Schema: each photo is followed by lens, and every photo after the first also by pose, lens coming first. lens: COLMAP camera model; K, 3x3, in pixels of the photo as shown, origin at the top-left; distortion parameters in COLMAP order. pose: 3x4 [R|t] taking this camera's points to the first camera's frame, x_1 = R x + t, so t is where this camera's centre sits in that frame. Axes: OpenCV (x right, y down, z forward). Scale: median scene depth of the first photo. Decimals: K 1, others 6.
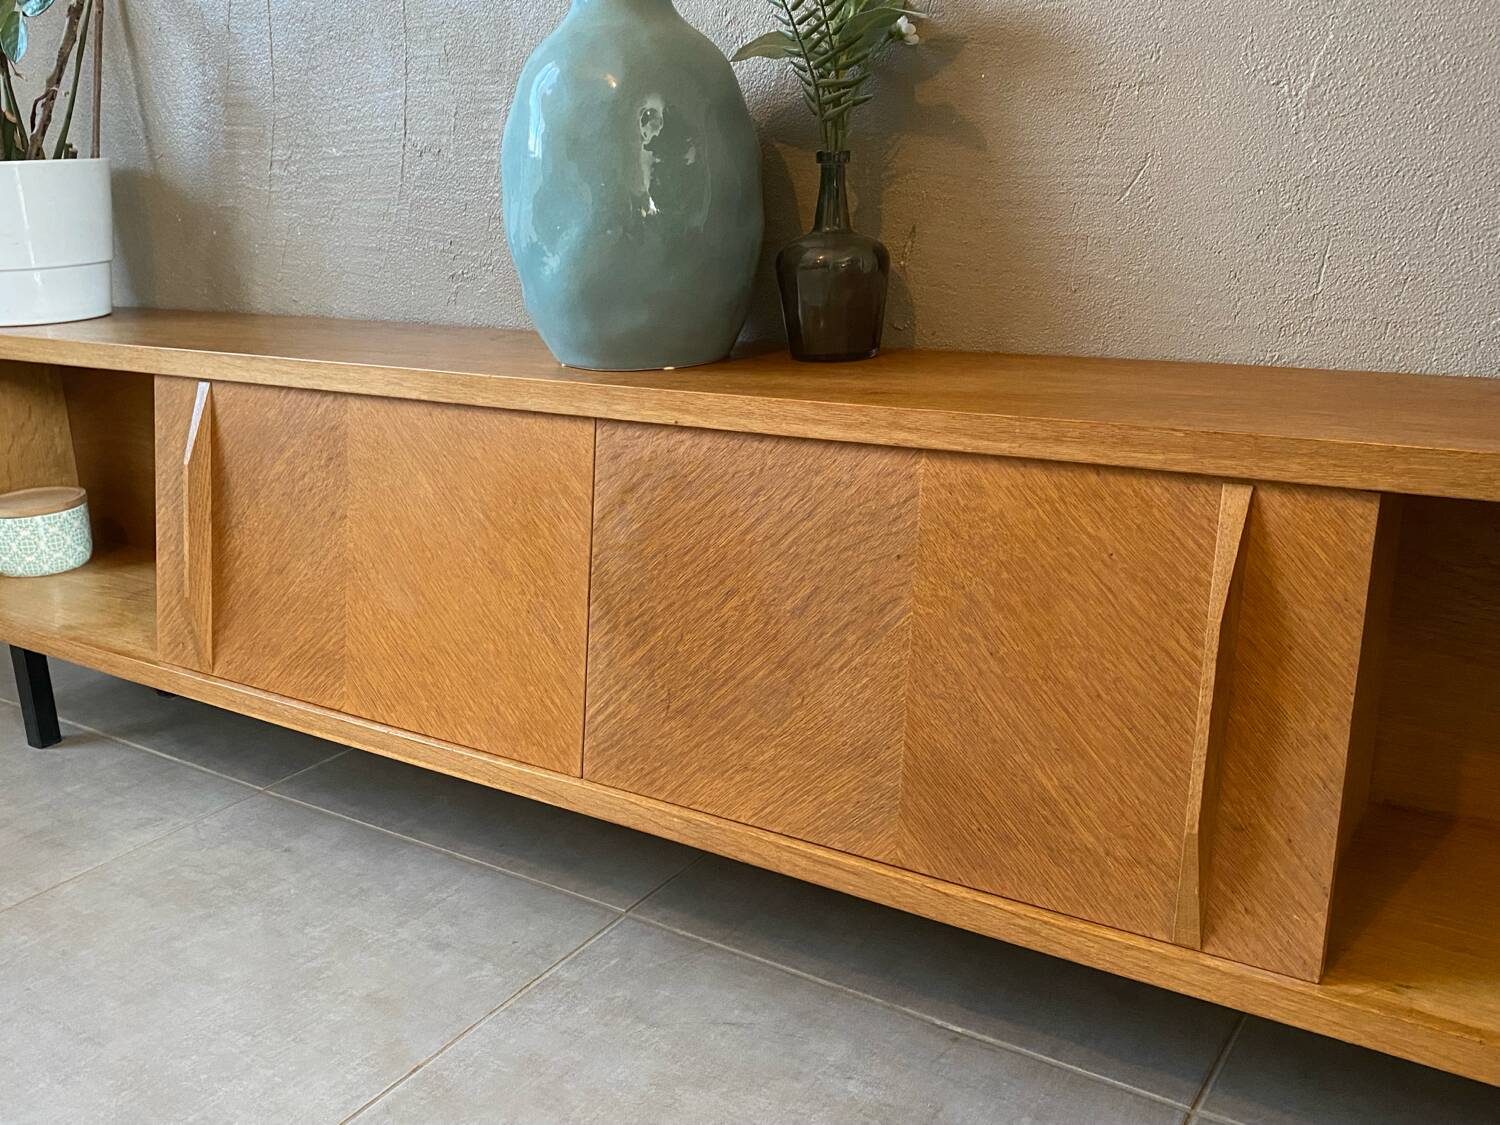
lens RADIAL K [[1390.8, 0, 721.2], [0, 1390.8, 564.2], [0, 0, 1]] dist [0.016303, 0.000000]
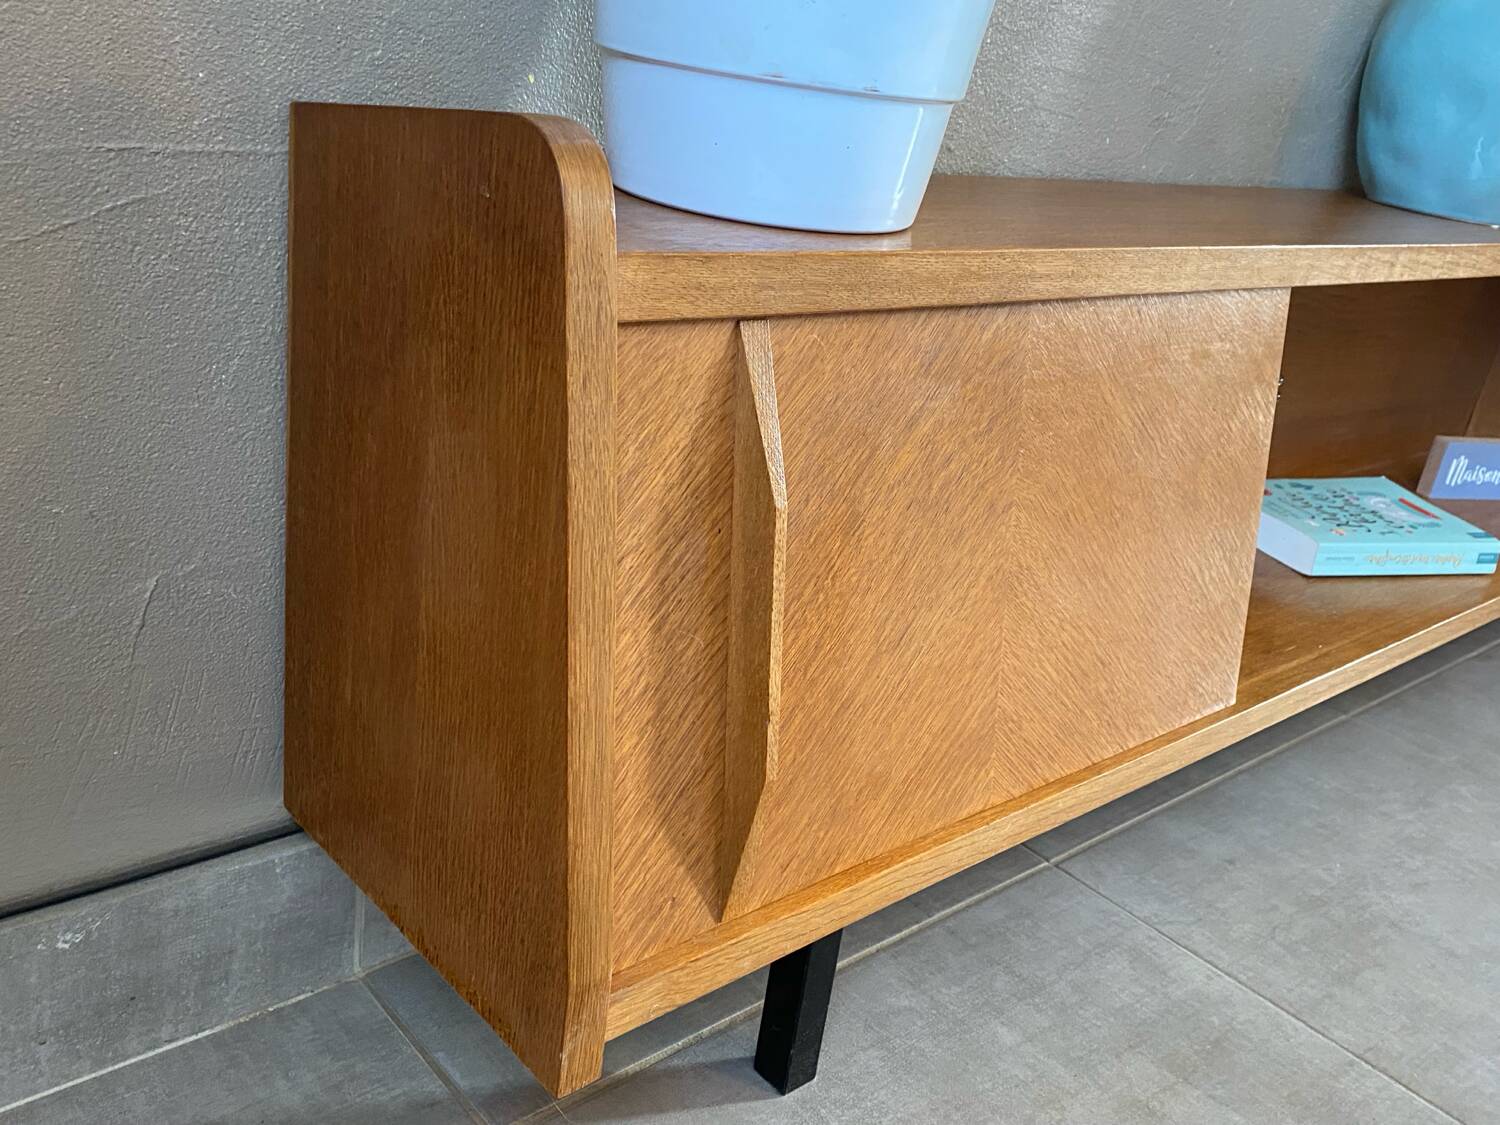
lens RADIAL K [[1390.8, 0, 768.2], [0, 1390.8, 559.7], [0, 0, 1]] dist [0.016303, 0.000000]
pose [[0.231496, -0.298477, 0.925916, -1.417484], [0.131411, 0.952641, 0.274236, -0.290341], [-0.963919, 0.058191, 0.259756, 1.374697]]
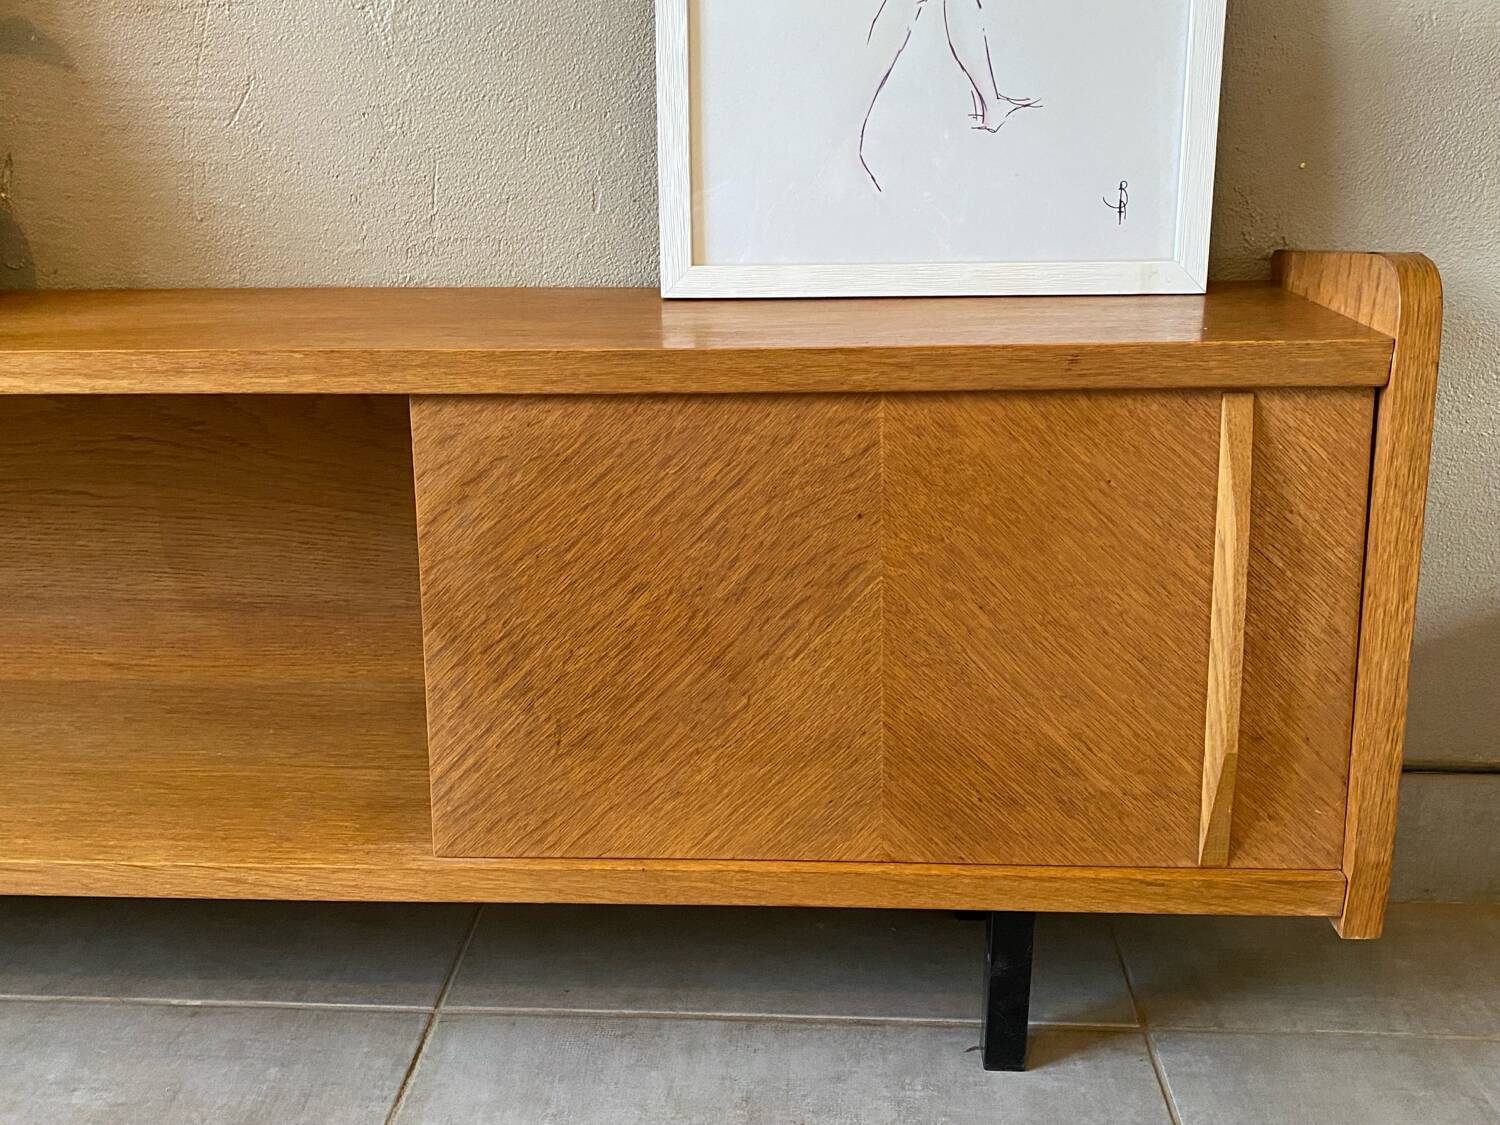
lens RADIAL K [[1390.8, 0, 727.7], [0, 1390.8, 557.6], [0, 0, 1]] dist [0.016303, 0.000000]
pose [[0.864085, -0.147604, 0.481217, 0.070835], [0.133626, 0.989001, 0.063416, 0.020883], [-0.485285, 0.009506, 0.874305, -0.013595]]
